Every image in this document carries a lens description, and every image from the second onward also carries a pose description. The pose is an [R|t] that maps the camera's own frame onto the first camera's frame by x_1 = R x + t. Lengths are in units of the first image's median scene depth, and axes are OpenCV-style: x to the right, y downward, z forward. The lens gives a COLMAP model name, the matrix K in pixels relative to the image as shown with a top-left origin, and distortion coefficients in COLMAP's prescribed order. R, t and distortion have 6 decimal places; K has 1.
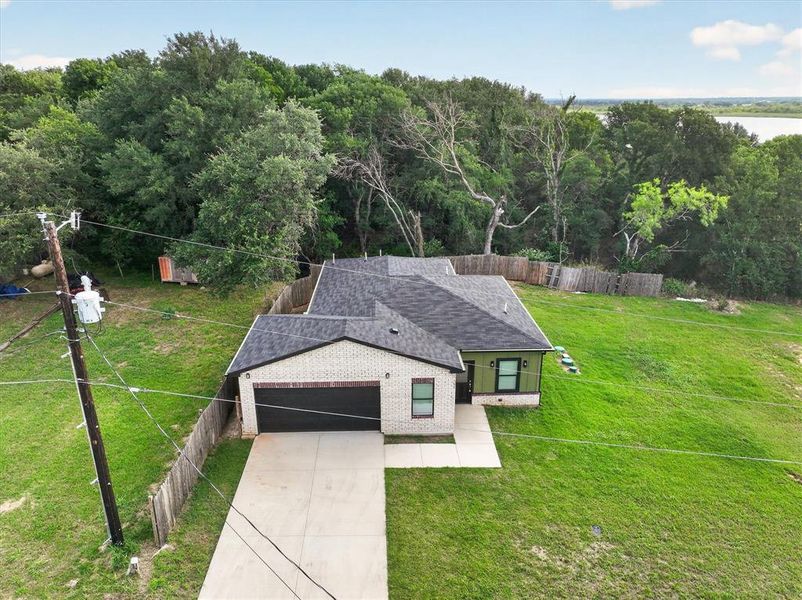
lens RADIAL K [[580.9, 0, 401.0], [0, 580.9, 300.0], [0, 0, 1]] dist [0.008554, 0.001190]
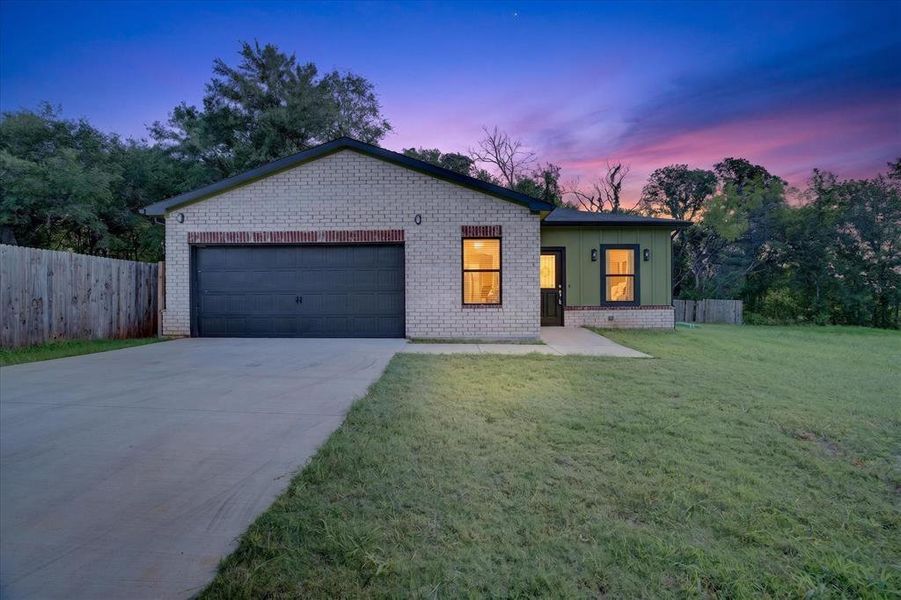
lens RADIAL K [[420.3, 0, 456.0], [0, 420.3, 298.2], [0, 0, 1]] dist [-0.046604, 0.014410]
pose [[0.998815, -0.003712, -0.048524, 0.030132], [-0.012663, 0.942915, -0.332792, 0.307609], [0.046989, 0.333012, 0.941751, 0.585672]]
